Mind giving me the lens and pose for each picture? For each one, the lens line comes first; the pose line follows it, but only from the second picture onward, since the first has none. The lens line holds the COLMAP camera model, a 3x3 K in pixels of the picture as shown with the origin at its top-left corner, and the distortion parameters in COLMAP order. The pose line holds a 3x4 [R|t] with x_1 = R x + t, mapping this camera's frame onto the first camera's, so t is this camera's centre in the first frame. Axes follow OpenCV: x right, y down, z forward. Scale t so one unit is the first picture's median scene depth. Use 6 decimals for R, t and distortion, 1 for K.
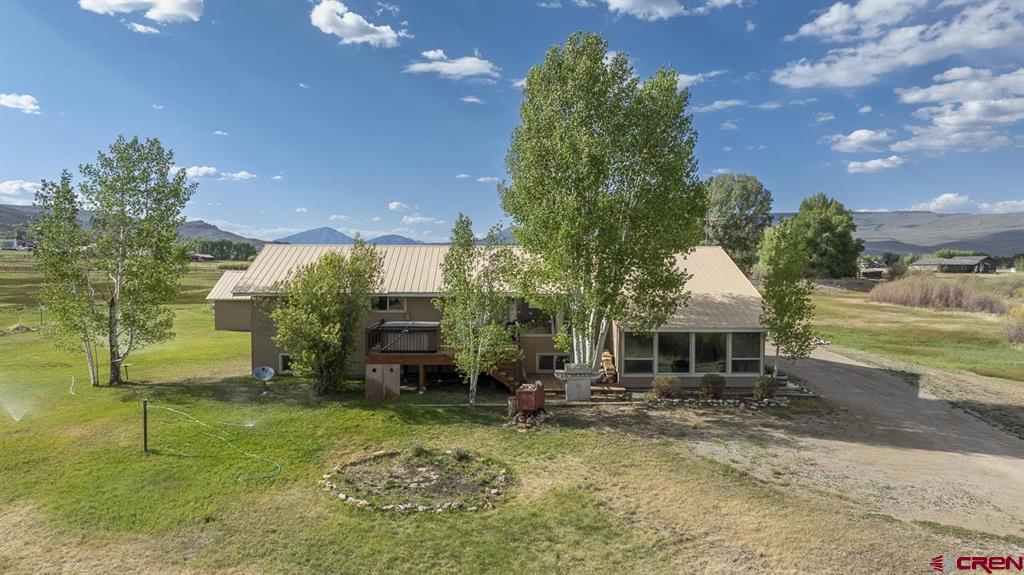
lens RADIAL K [[718.9, 0, 508.5], [0, 718.9, 291.0], [0, 0, 1]] dist [-0.024910, 0.016455]
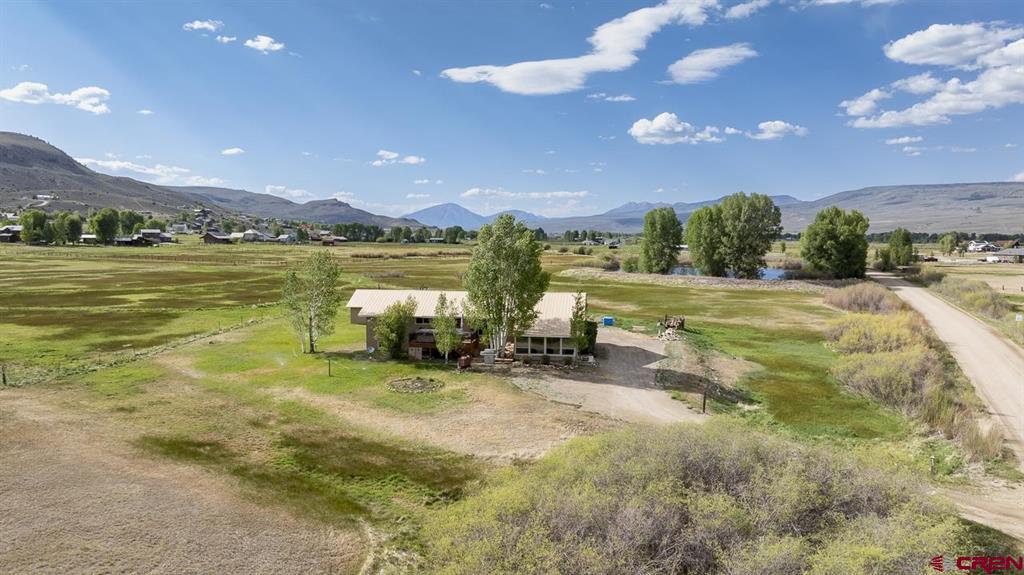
lens RADIAL K [[718.9, 0, 514.4], [0, 718.9, 285.5], [0, 0, 1]] dist [-0.024910, 0.016455]
pose [[0.987083, 0.010952, -0.159832, 0.532278], [-0.006462, 0.999571, 0.028584, -0.177276], [0.160076, -0.027182, 0.986730, -1.334168]]
